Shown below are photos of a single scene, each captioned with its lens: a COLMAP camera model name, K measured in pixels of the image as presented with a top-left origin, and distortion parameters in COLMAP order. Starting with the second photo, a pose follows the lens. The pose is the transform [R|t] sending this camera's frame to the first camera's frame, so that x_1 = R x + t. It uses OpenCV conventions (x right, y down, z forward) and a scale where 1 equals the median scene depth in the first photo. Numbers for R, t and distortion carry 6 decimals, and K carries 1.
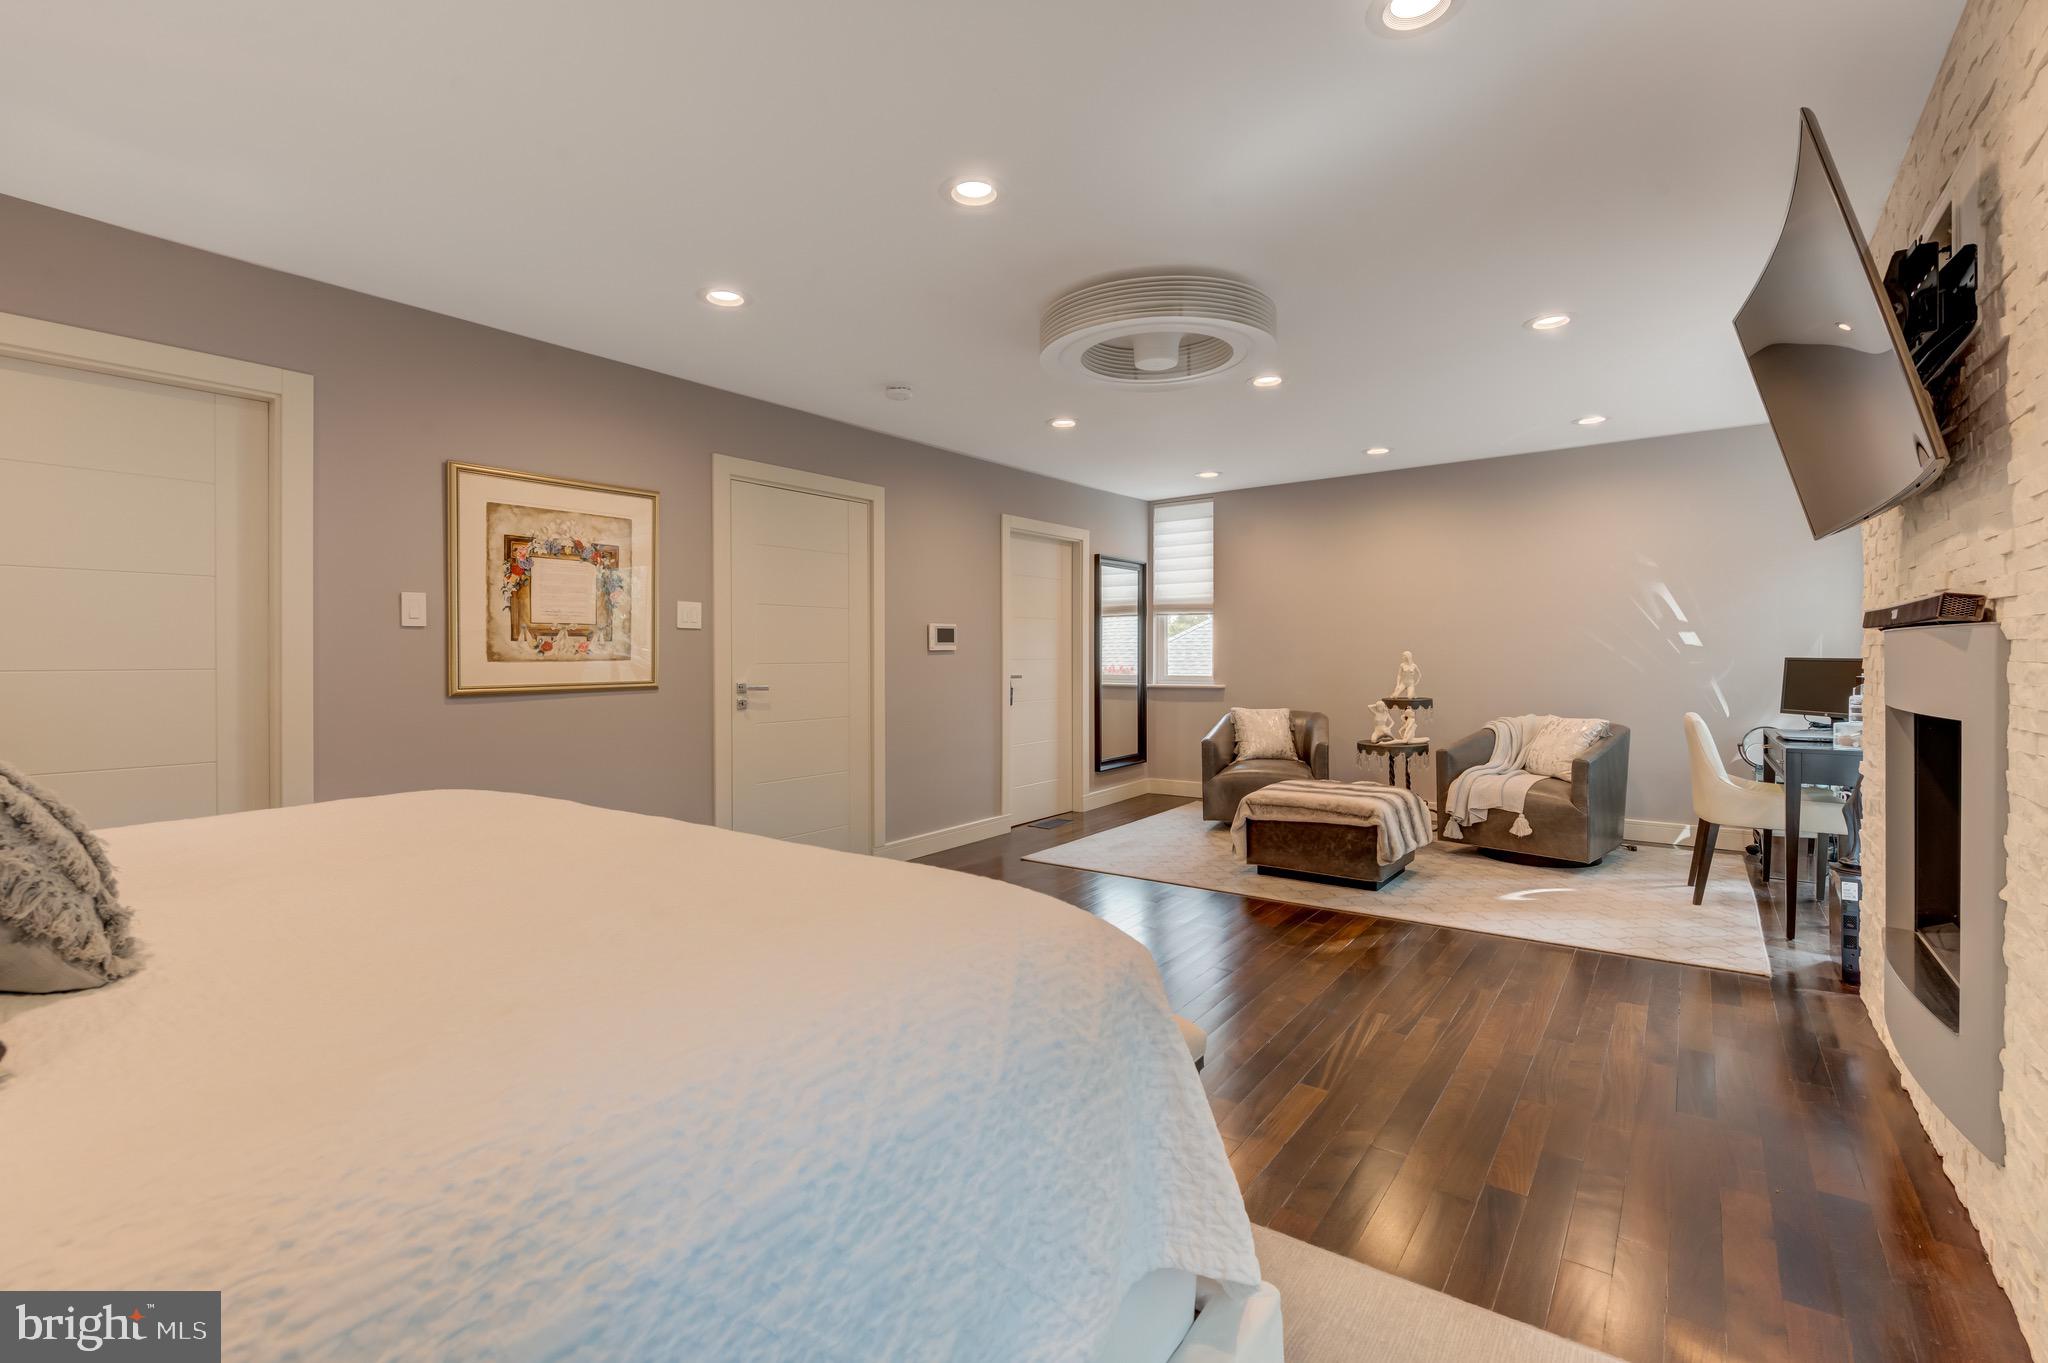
lens RADIAL K [[886.6, 0, 1028.4], [0, 886.6, 674.4], [0, 0, 1]] dist [-0.000598, -0.001929]
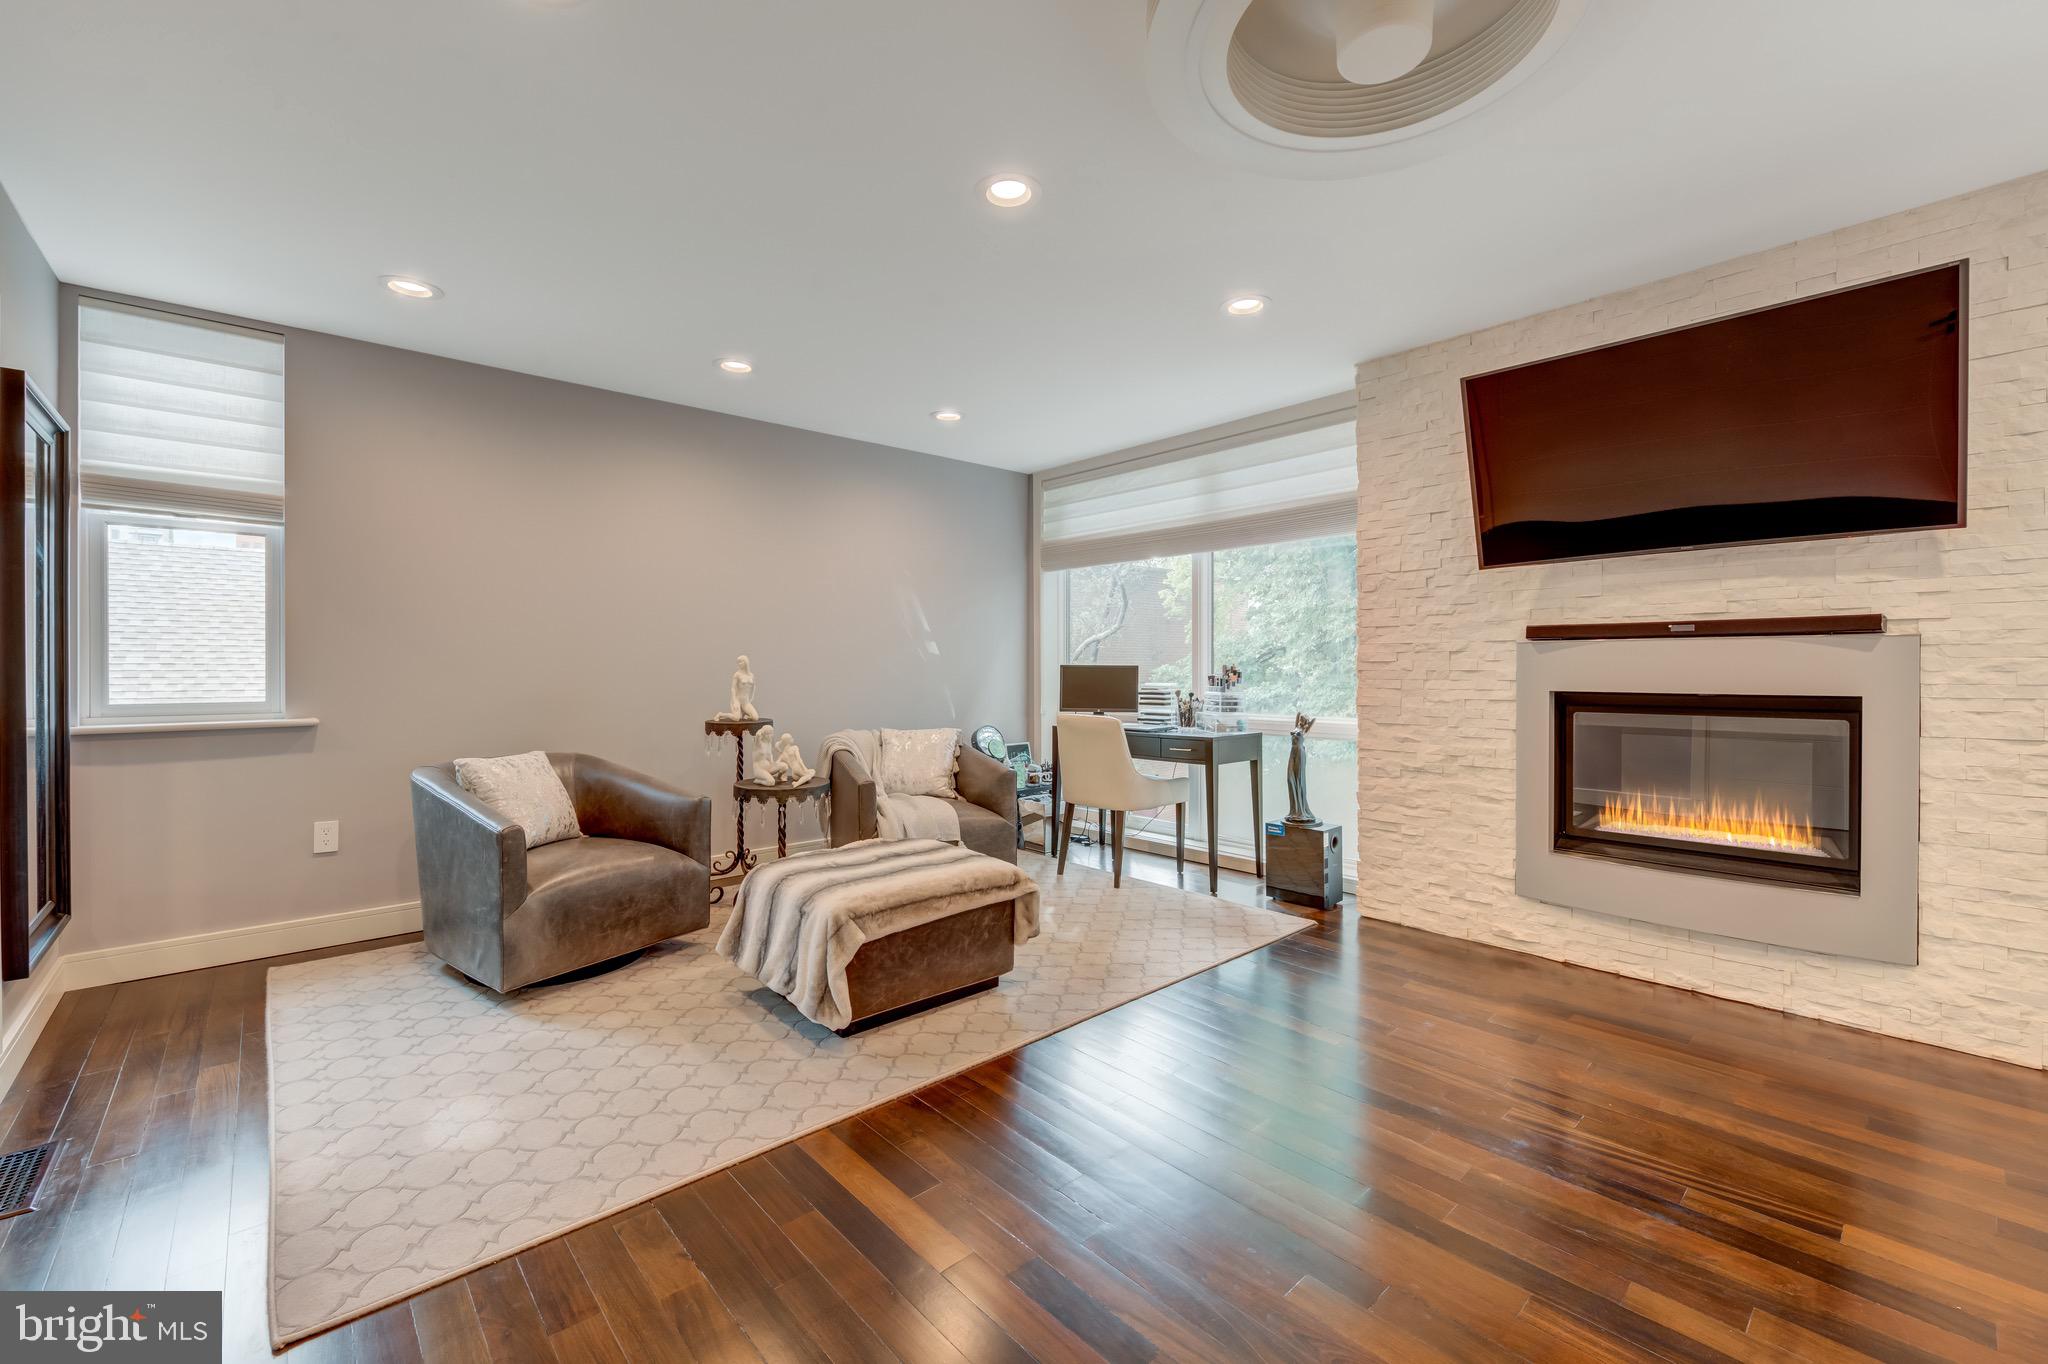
lens RADIAL K [[834.6, 0, 1028.7], [0, 834.6, 674.3], [0, 0, 1]] dist [-0.005066, -0.001823]
pose [[0.189824, -0.003467, 0.981812, -0.268298], [0.020440, 0.999791, -0.000421, -0.006920], [-0.981605, 0.020148, 0.189856, 0.851099]]
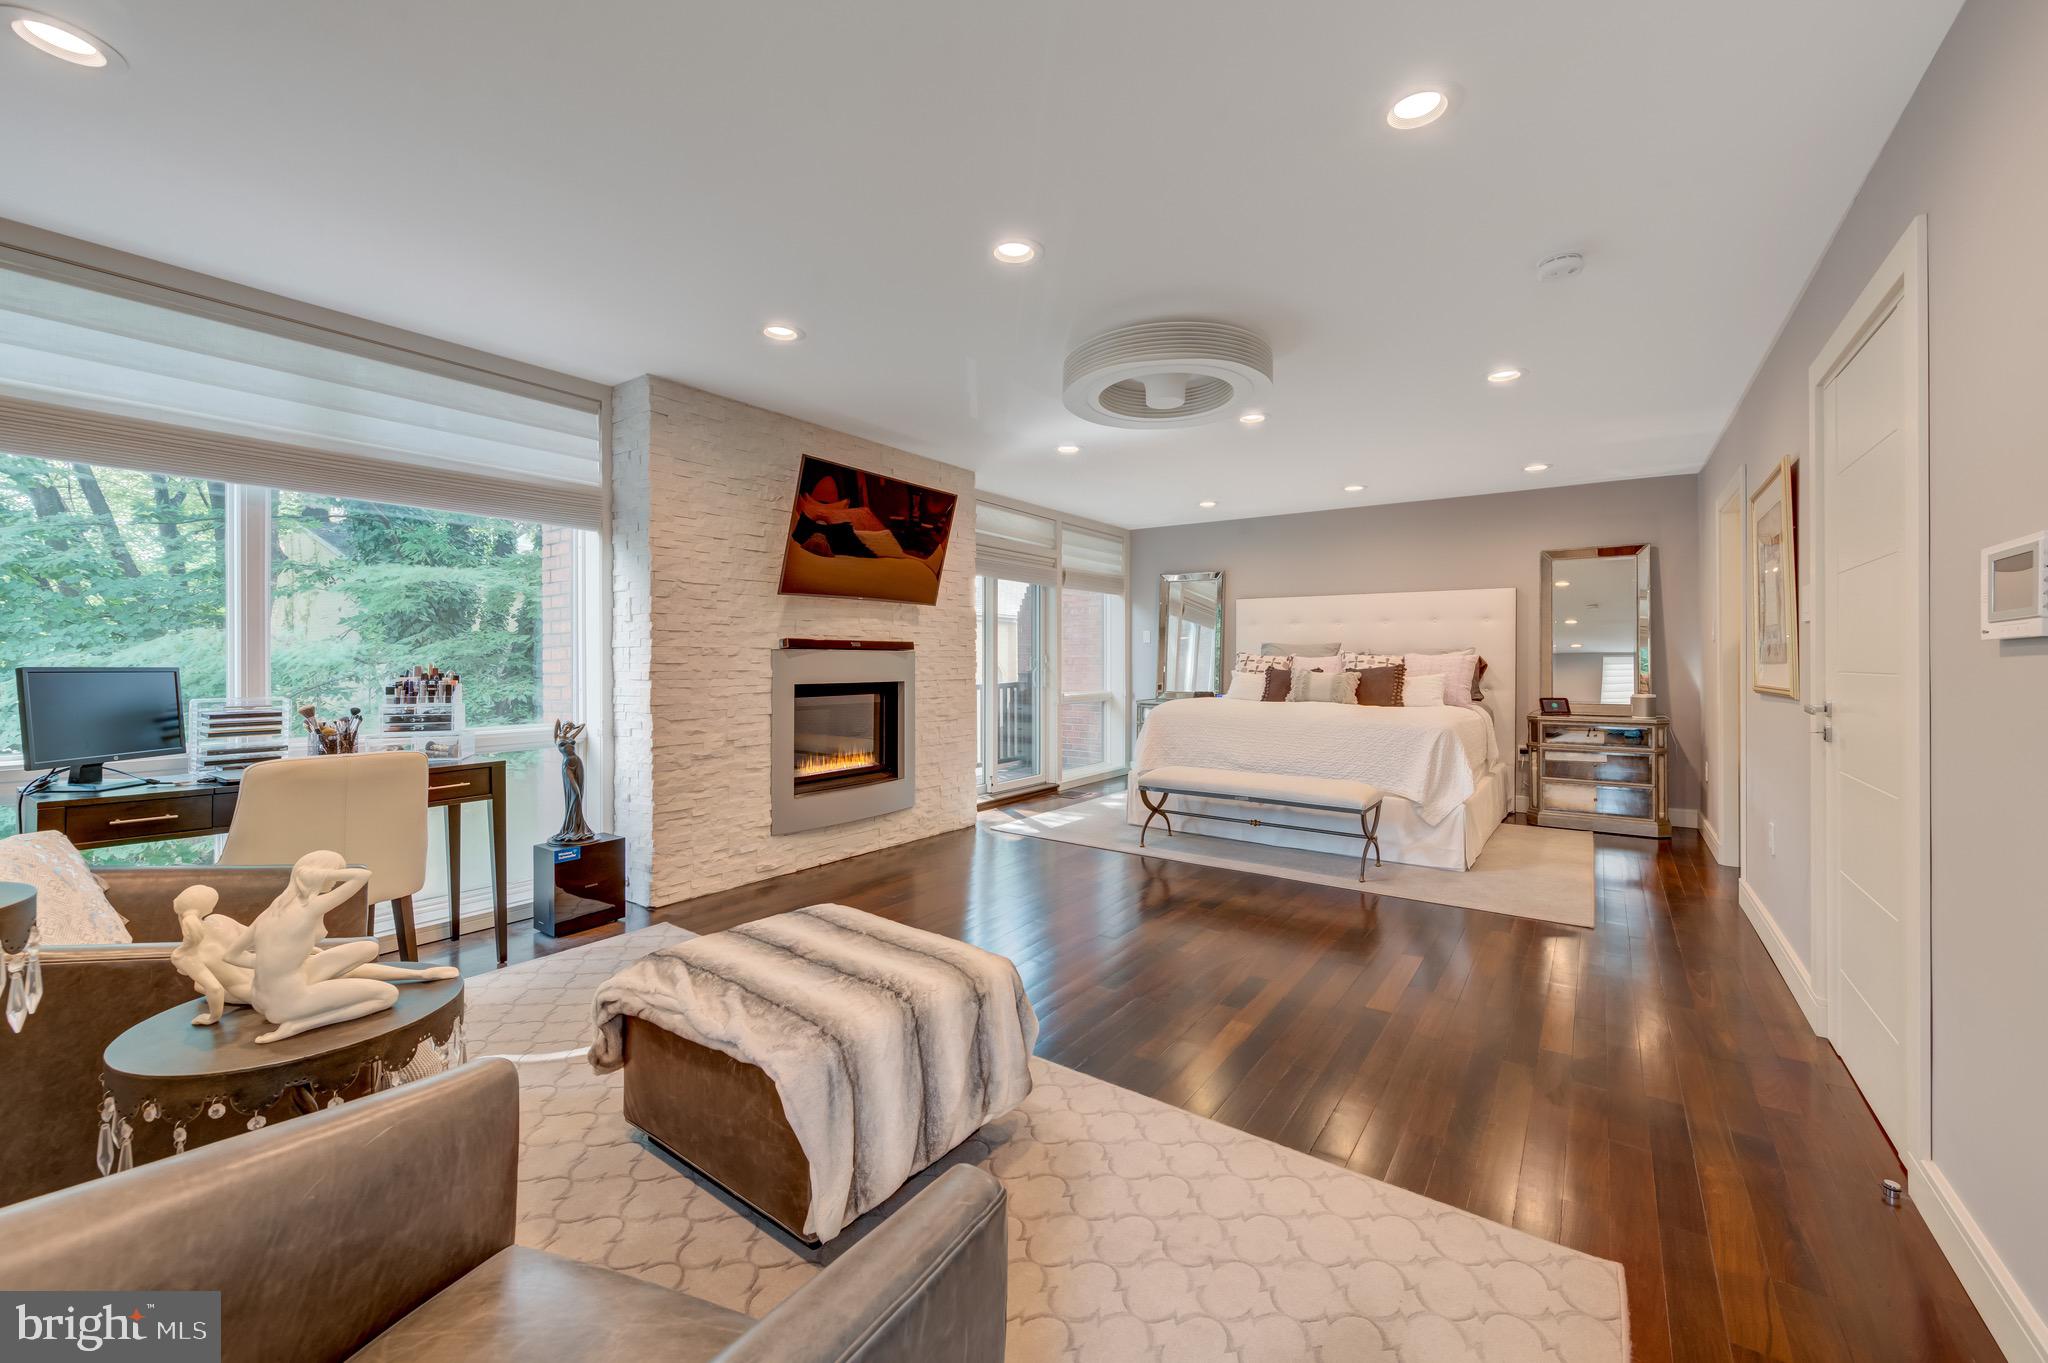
lens RADIAL K [[813.3, 0, 1039.5], [0, 813.3, 658.0], [0, 0, 1]] dist [0.001487, -0.000496]
pose [[-0.999204, 0.003789, -0.039713, 0.262519], [0.003105, 0.999846, 0.017276, -0.032608], [0.039773, 0.017139, -0.999062, 1.563879]]
